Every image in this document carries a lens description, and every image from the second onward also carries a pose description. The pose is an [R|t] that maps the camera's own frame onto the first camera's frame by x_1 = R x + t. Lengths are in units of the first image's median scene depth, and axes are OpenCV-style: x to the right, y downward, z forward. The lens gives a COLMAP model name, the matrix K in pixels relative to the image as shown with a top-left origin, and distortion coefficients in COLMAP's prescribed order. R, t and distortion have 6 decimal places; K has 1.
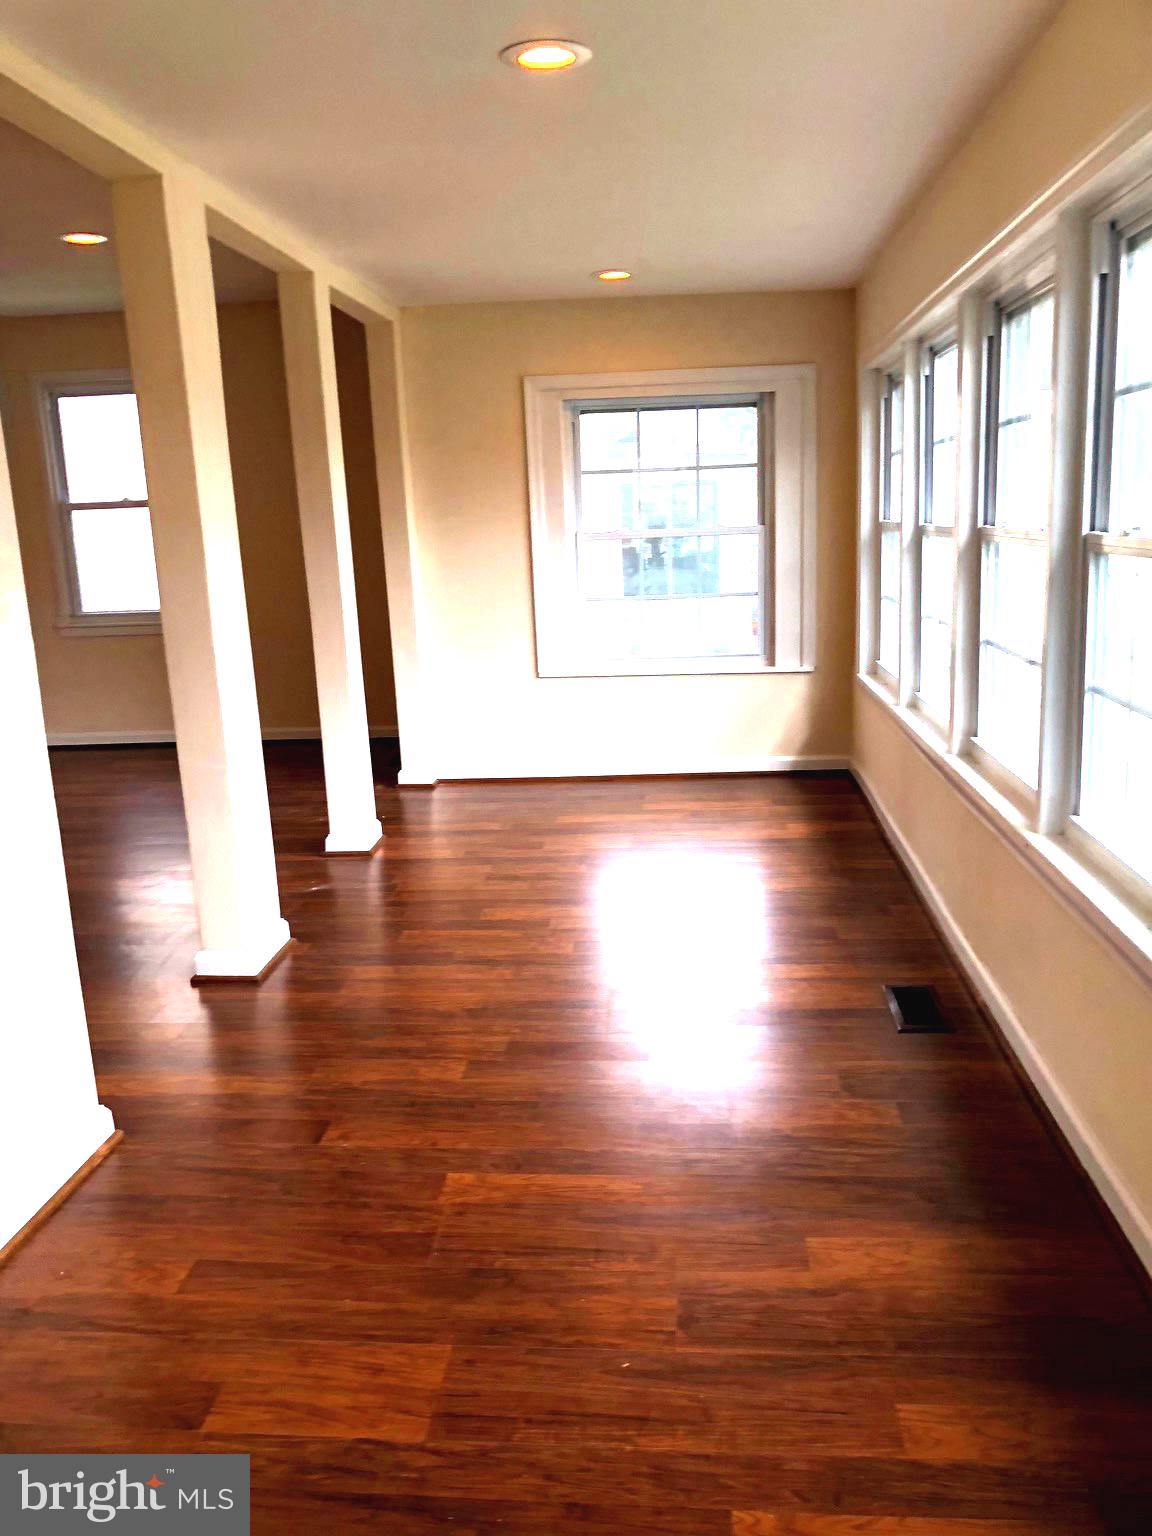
lens RADIAL K [[1263.2, 0, 574.6], [0, 1263.2, 794.1], [0, 0, 1]] dist [0.043603, -0.043739]
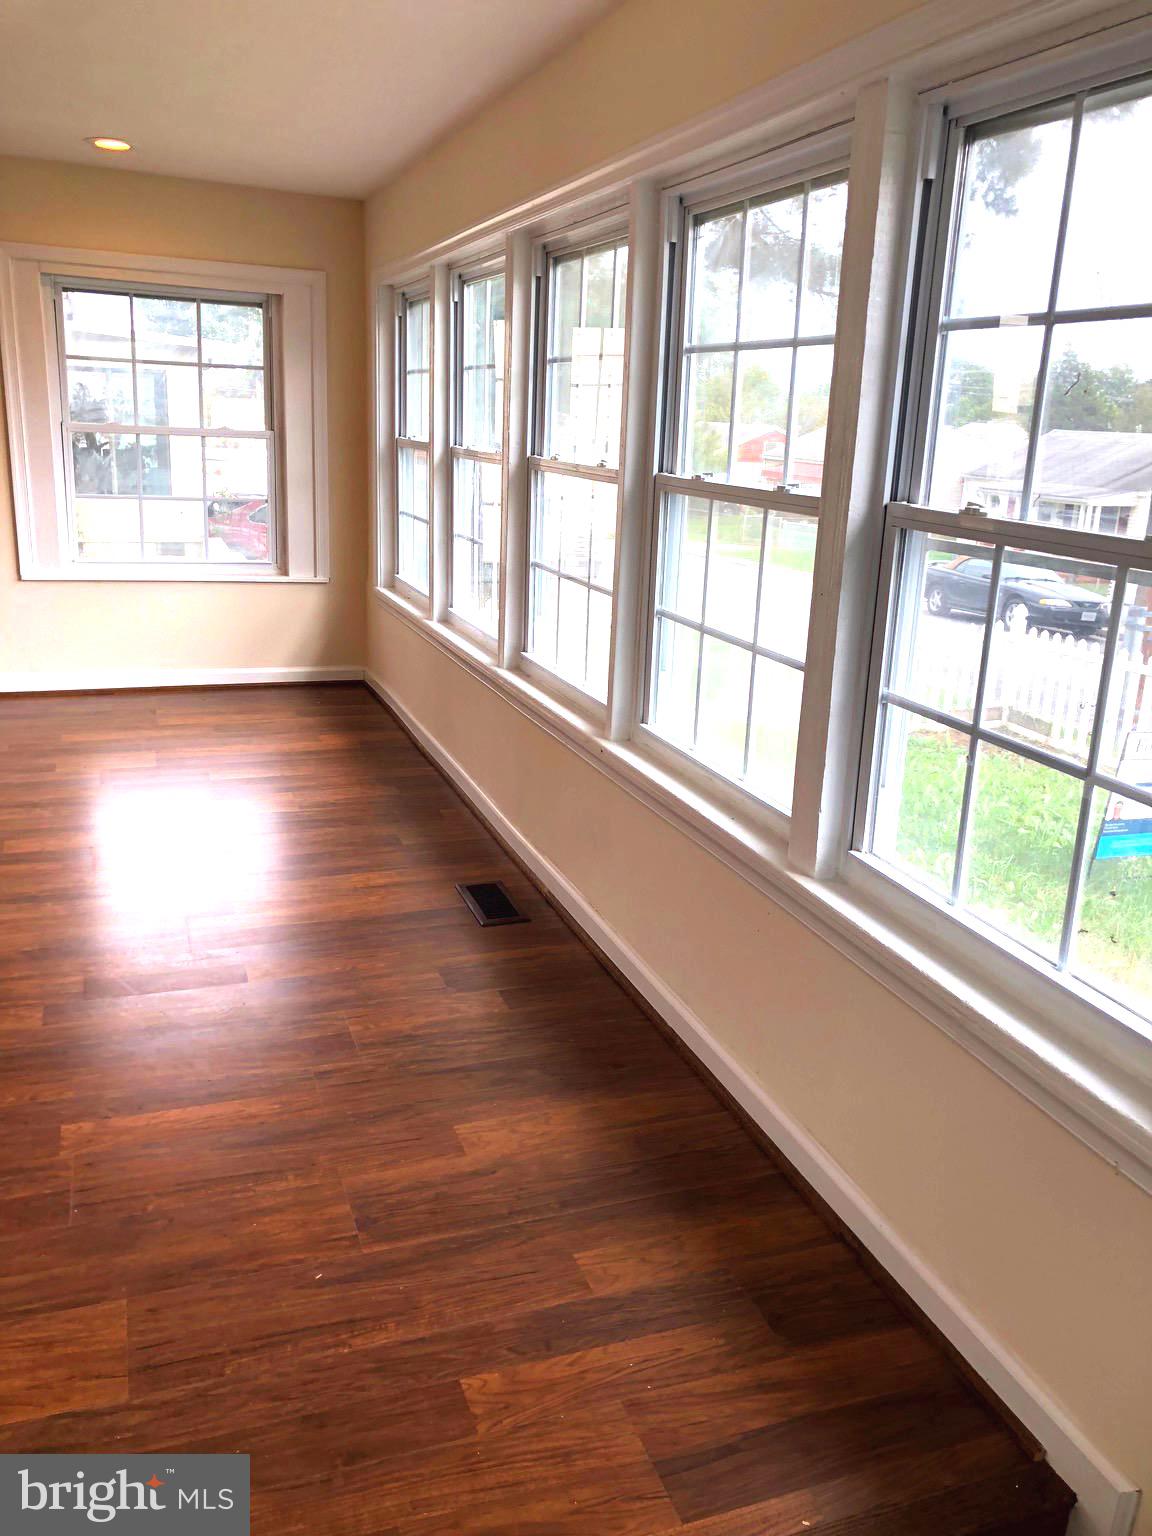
lens RADIAL K [[1263.2, 0, 557.9], [0, 1263.2, 768.7], [0, 0, 1]] dist [0.043603, -0.043739]
pose [[0.897504, -0.044463, 0.438758, -0.167559], [0.019355, 0.997917, 0.061536, -0.013404], [-0.440580, -0.046737, 0.896496, 0.014368]]
